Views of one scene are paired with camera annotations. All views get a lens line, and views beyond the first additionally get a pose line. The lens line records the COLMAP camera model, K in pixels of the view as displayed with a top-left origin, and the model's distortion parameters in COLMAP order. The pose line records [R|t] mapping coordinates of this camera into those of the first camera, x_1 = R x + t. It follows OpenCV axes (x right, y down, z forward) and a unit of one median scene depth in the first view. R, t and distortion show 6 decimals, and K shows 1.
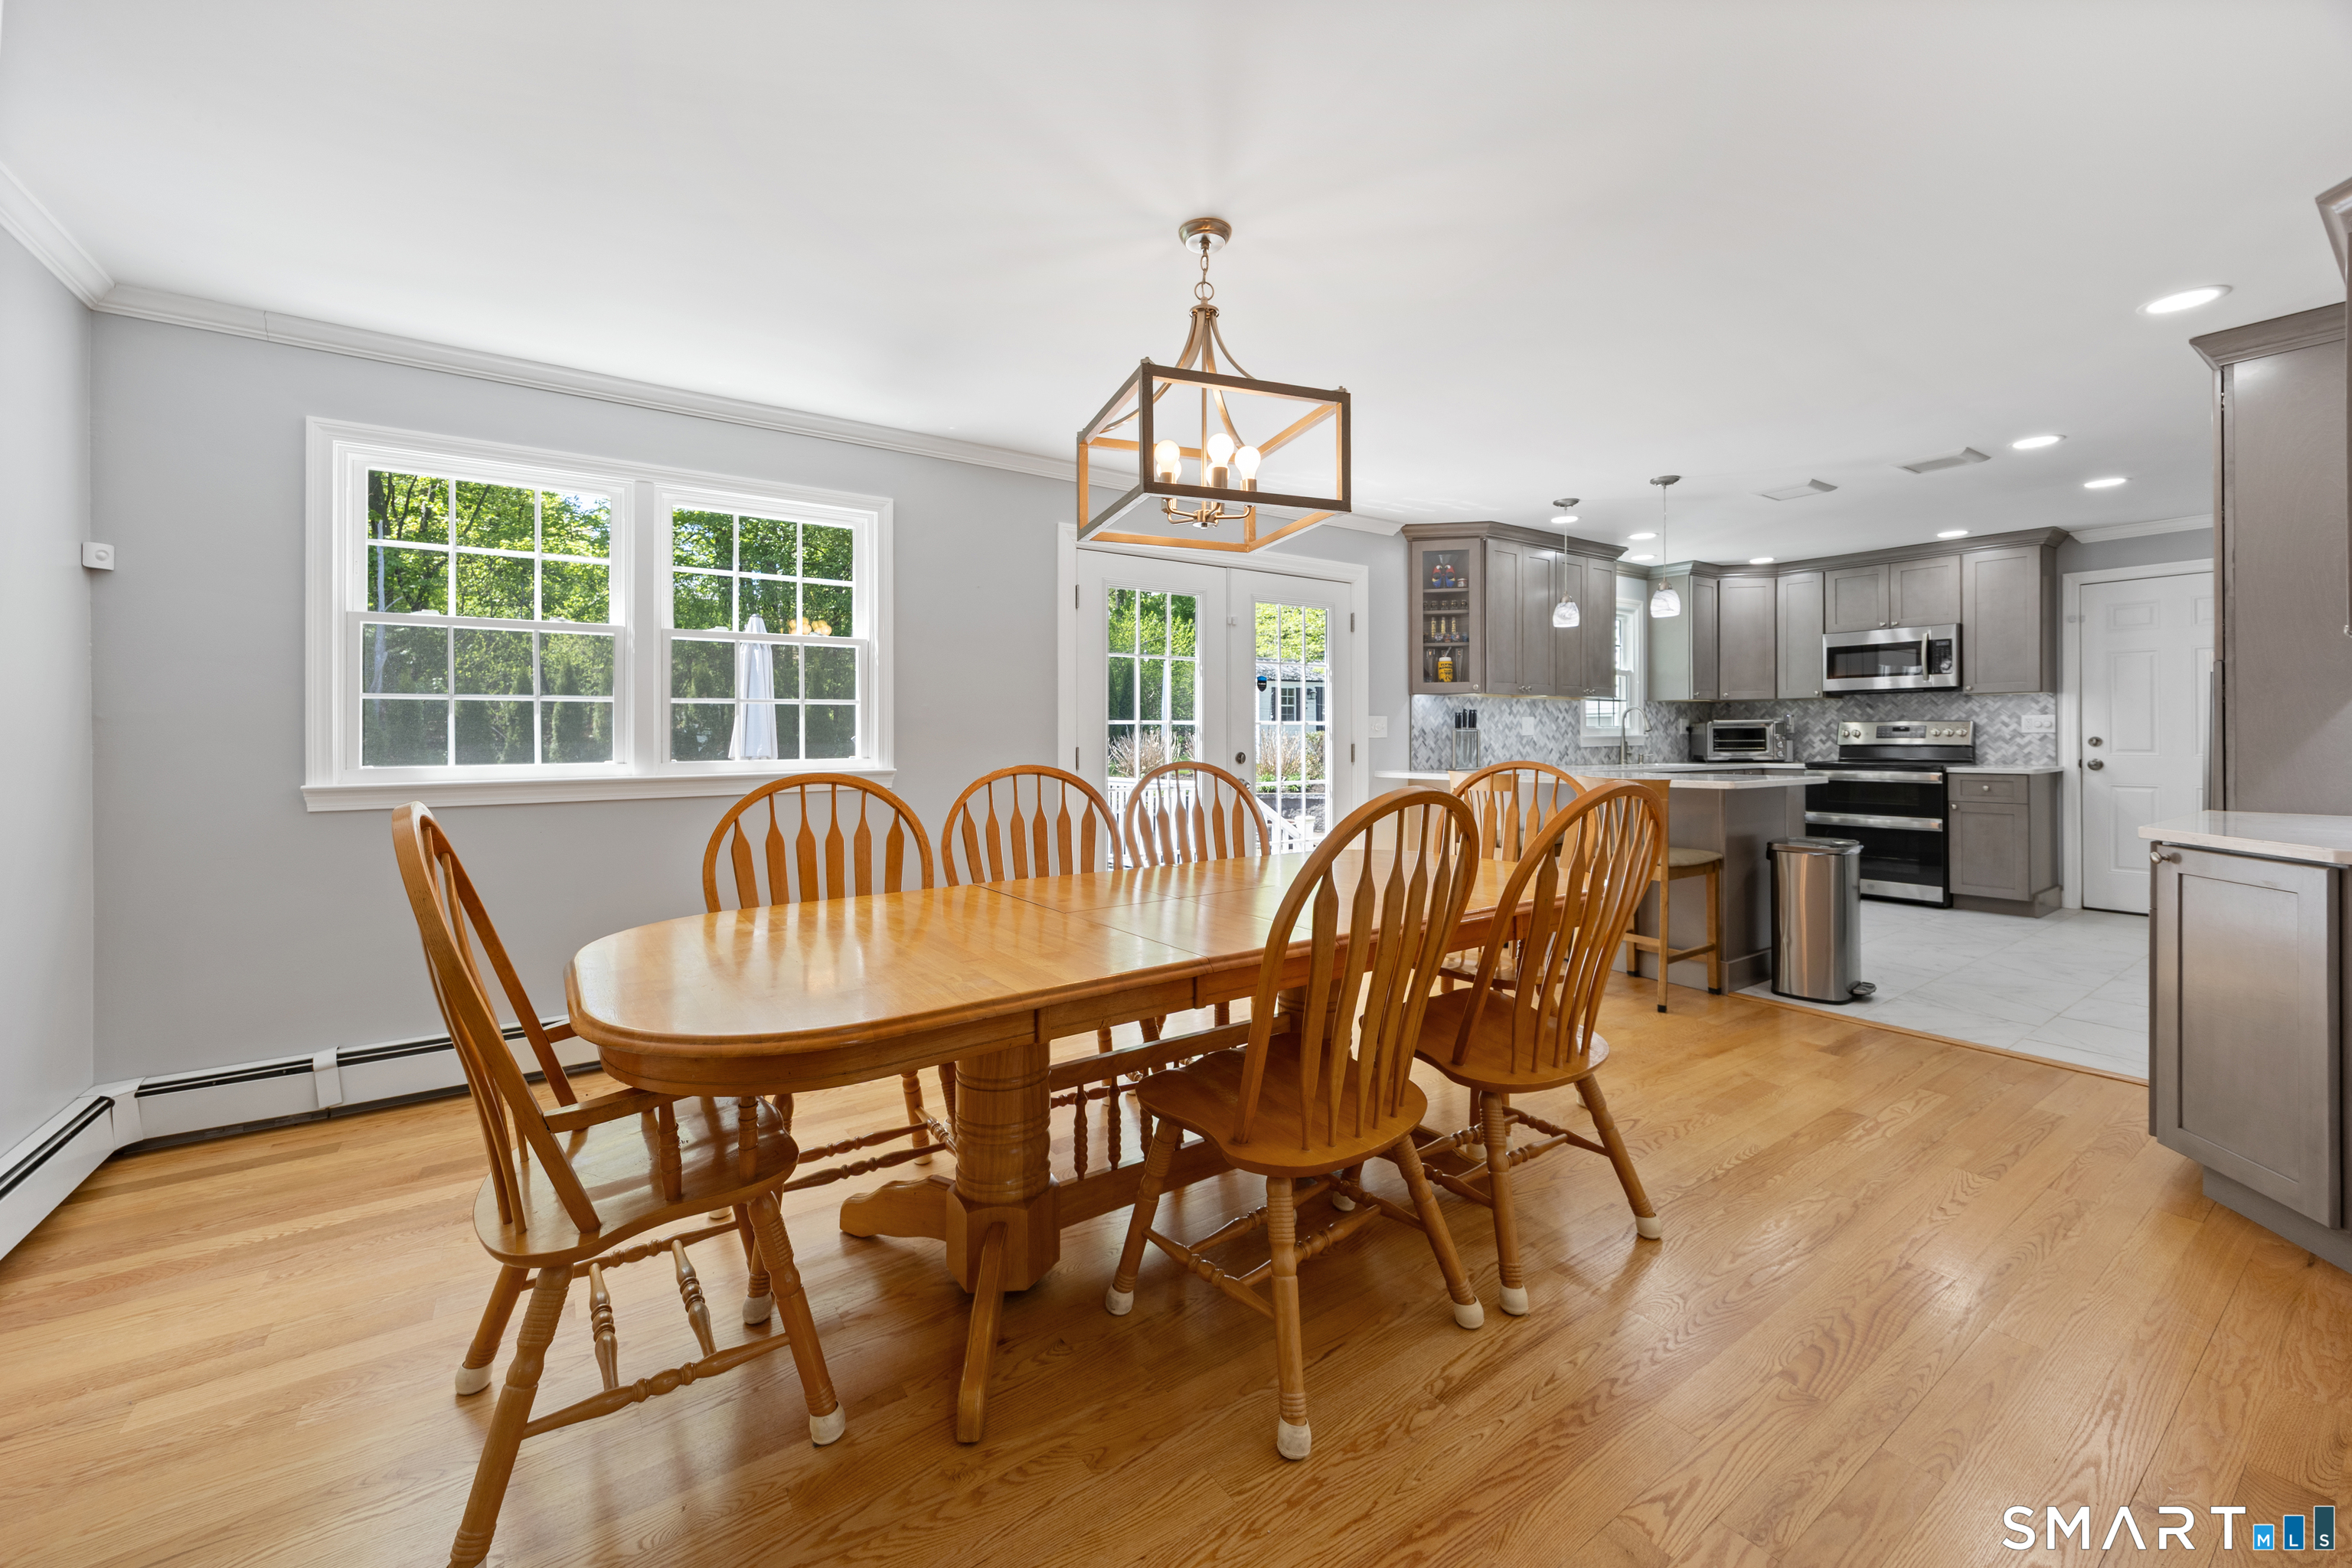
lens RADIAL K [[922.8, 0, 1182.8], [0, 922.8, 741.9], [0, 0, 1]] dist [0.000807, 0.000242]
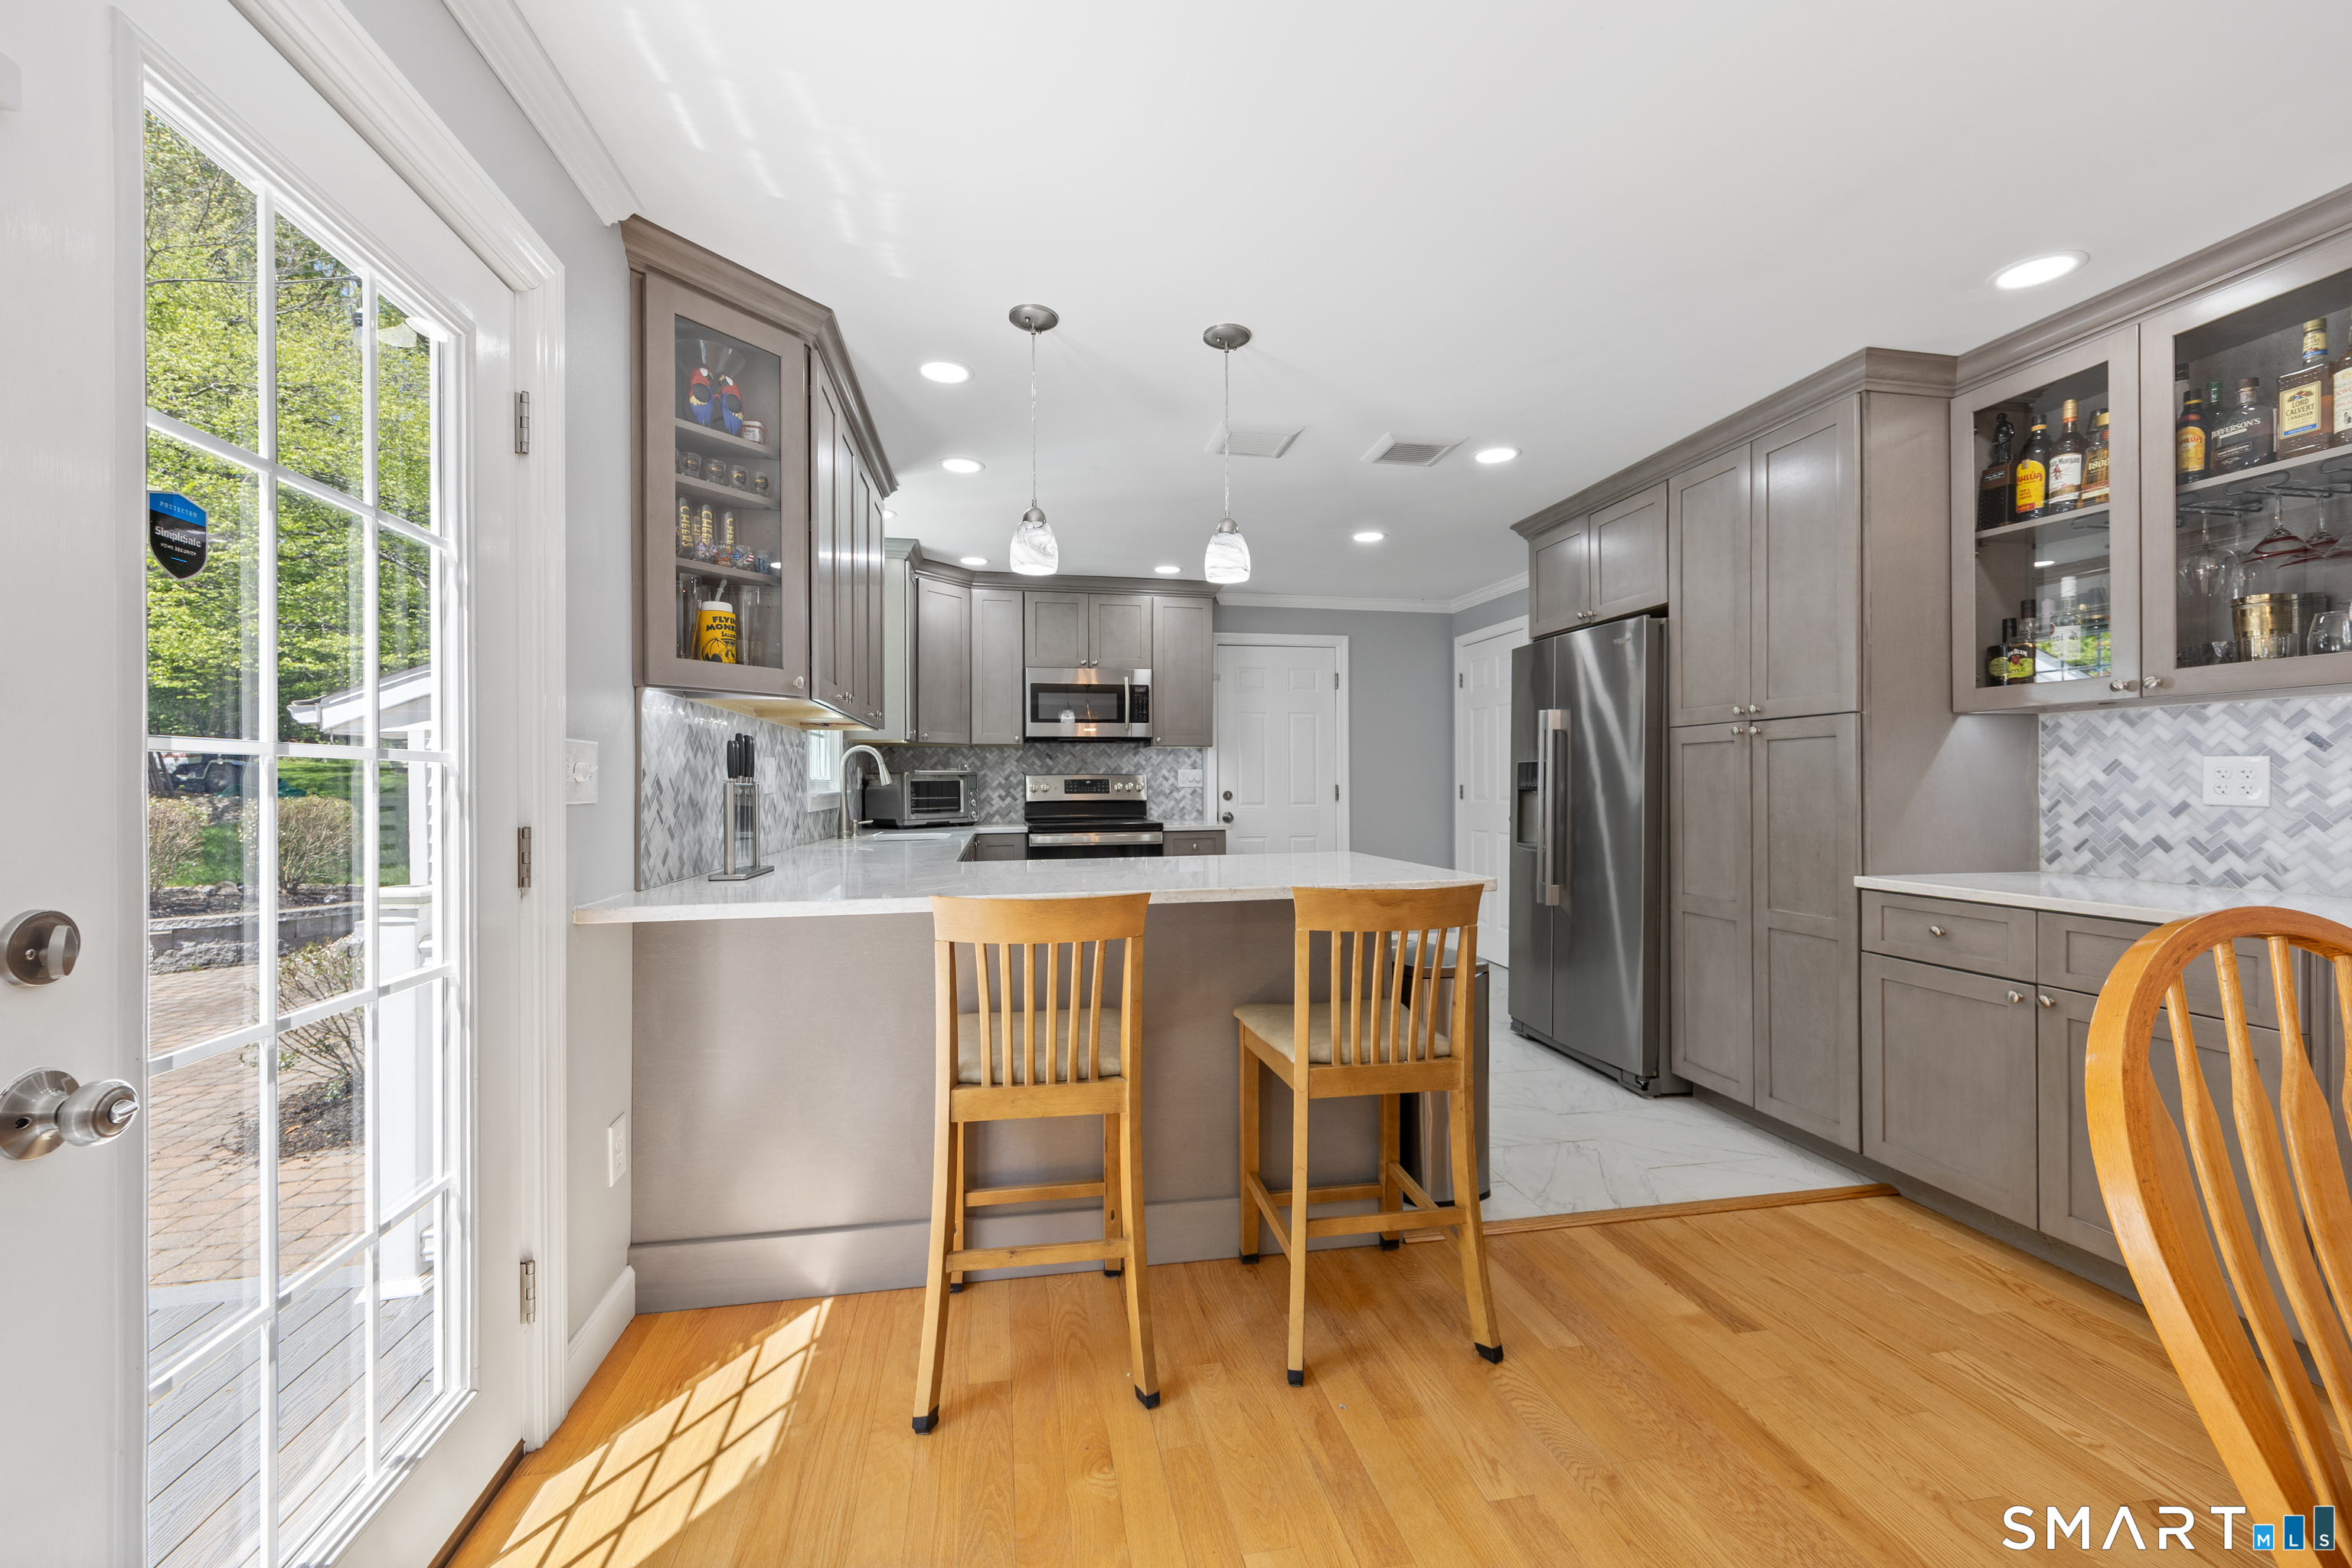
lens RADIAL K [[922.8, 0, 1161.3], [0, 922.8, 789.8], [0, 0, 1]] dist [0.000807, 0.000242]
pose [[0.423839, -0.003768, 0.905730, 0.000730], [0.008168, 0.999967, 0.000338, -0.007698], [-0.905701, 0.007255, 0.423856, 0.591313]]
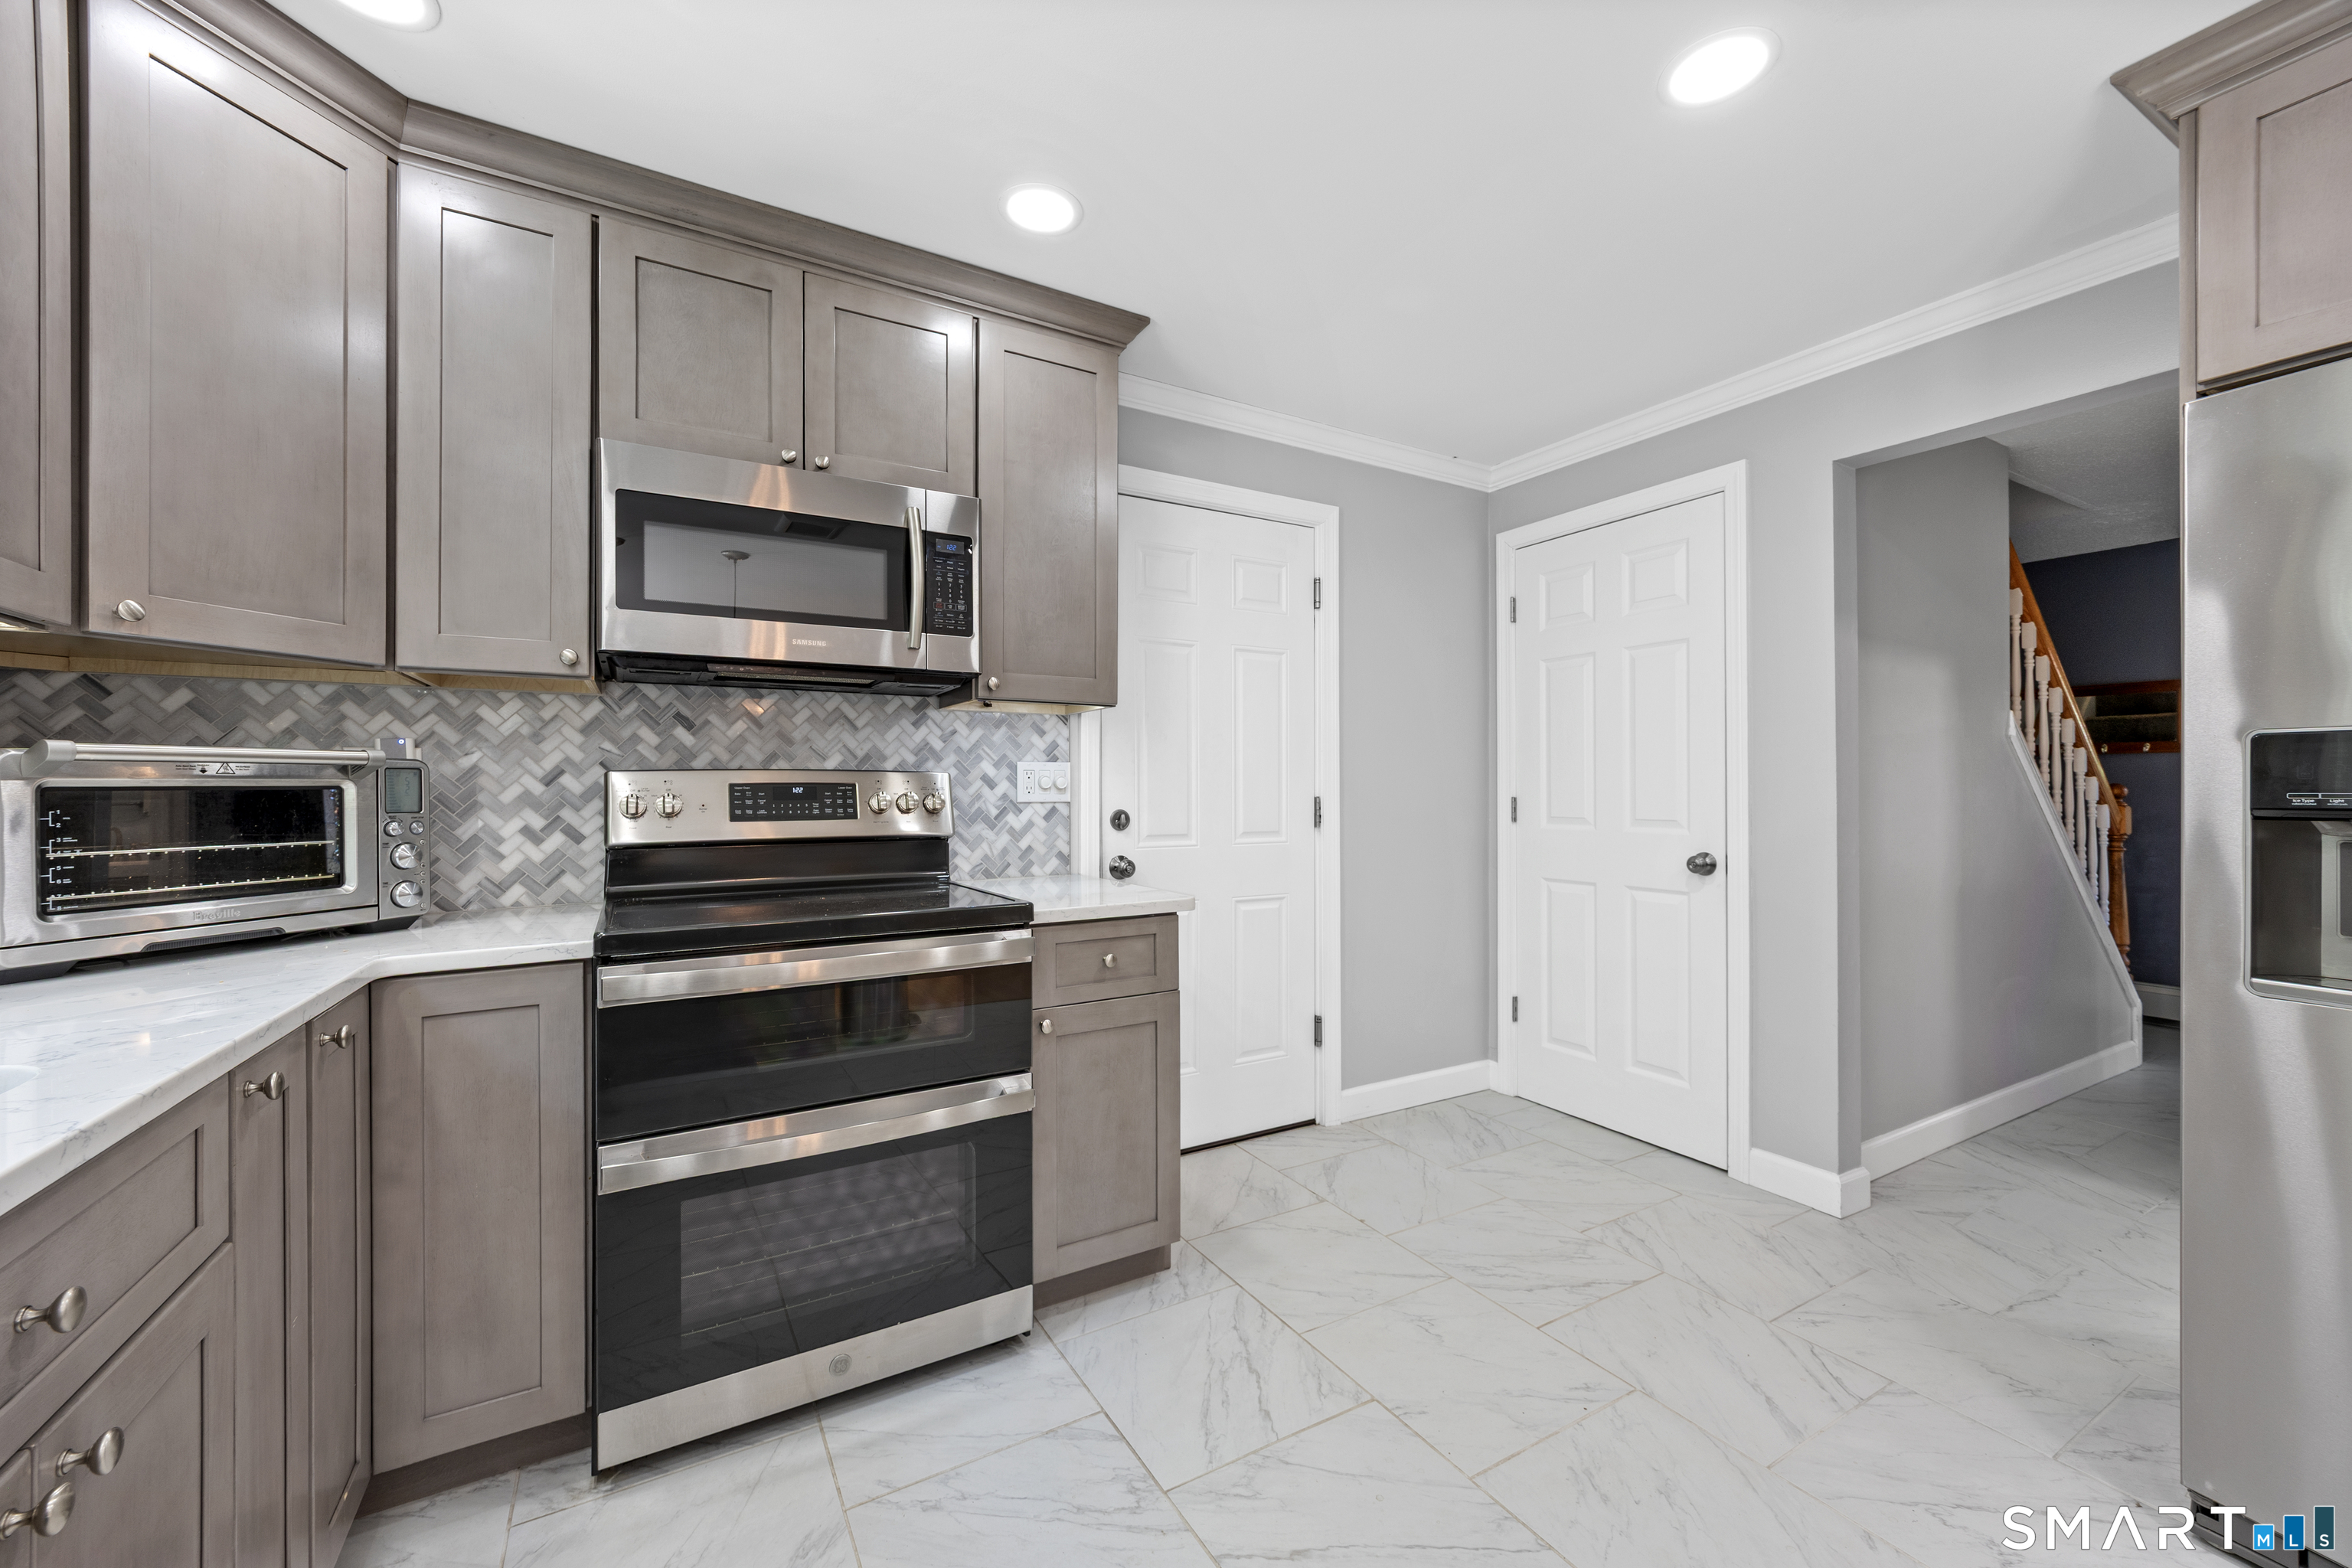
lens RADIAL K [[922.8, 0, 1170.6], [0, 922.8, 789.0], [0, 0, 1]] dist [0.000807, 0.000242]
pose [[0.097112, 0.003500, 0.995267, 0.482445], [0.007348, 0.999964, -0.004234, -0.013777], [-0.995246, 0.007724, 0.097083, 0.880928]]
